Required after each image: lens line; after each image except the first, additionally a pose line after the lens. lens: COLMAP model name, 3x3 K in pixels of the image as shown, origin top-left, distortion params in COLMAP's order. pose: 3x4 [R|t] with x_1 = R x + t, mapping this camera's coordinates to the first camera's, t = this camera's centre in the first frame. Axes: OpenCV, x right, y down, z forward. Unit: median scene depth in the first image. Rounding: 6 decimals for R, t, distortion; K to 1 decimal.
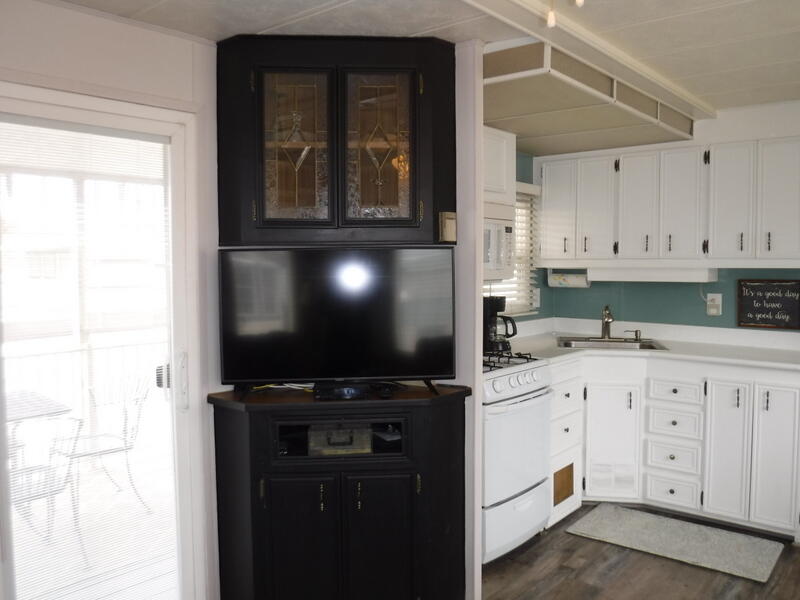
lens RADIAL K [[662.1, 0, 404.9], [0, 662.1, 292.7], [0, 0, 1]] dist [-0.086380, 0.037731]
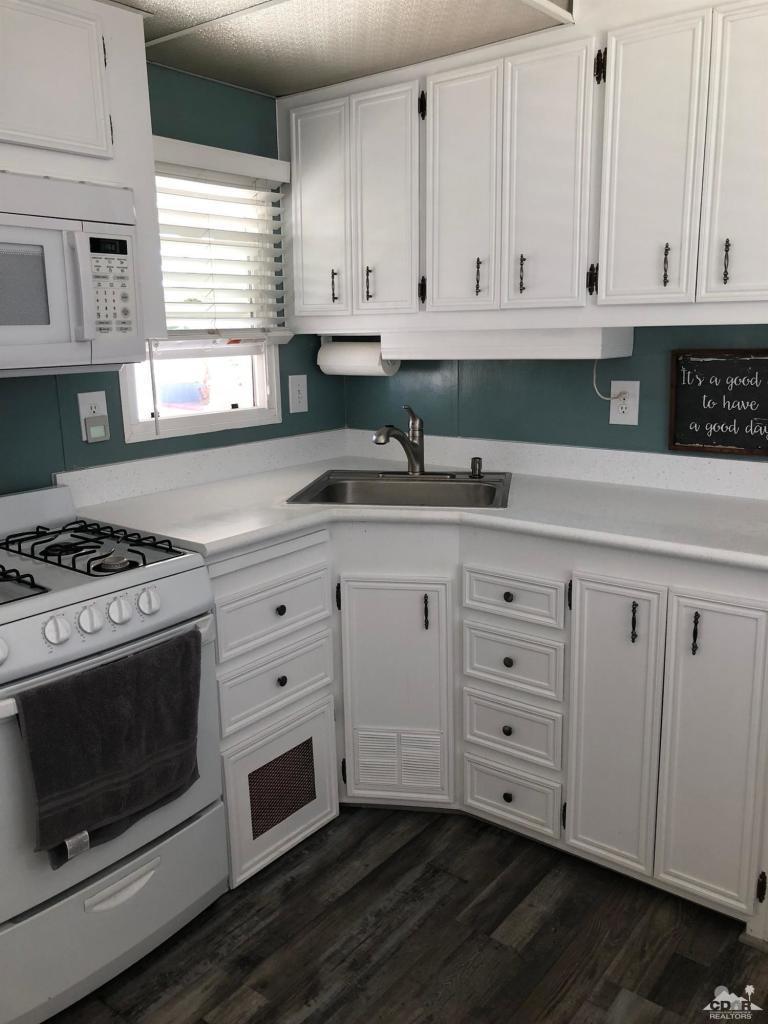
lens RADIAL K [[846.7, 0, 380.9], [0, 846.7, 506.2], [0, 0, 1]] dist [0.007935, 0.002332]
pose [[0.999151, -0.025914, 0.032027, 0.292067], [0.020398, 0.986594, 0.161917, -0.013461], [-0.035794, -0.161126, 0.986285, 0.397983]]
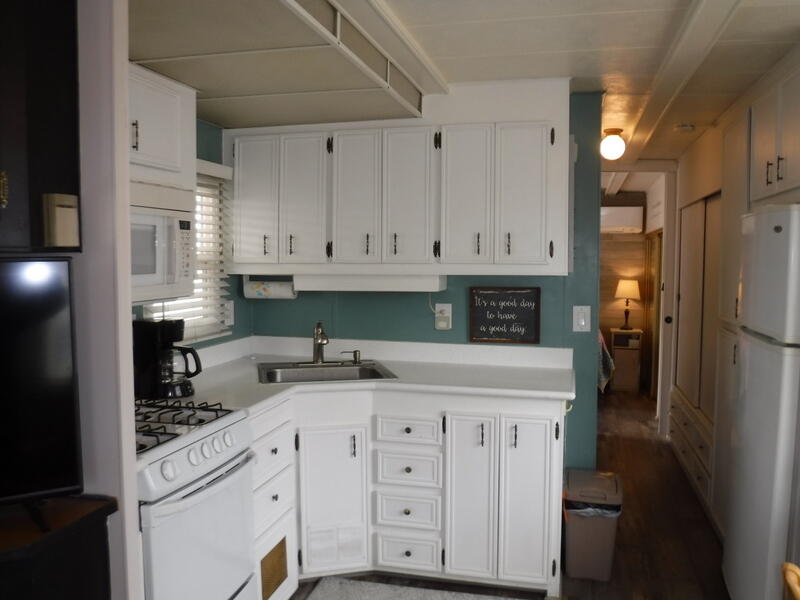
lens RADIAL K [[662.1, 0, 404.9], [0, 662.1, 292.7], [0, 0, 1]] dist [-0.086380, 0.037731]
pose [[0.899877, -0.023018, 0.435537, 0.059996], [0.018035, 0.999716, 0.015572, -0.029331], [-0.435772, -0.006158, 0.900036, 0.264518]]
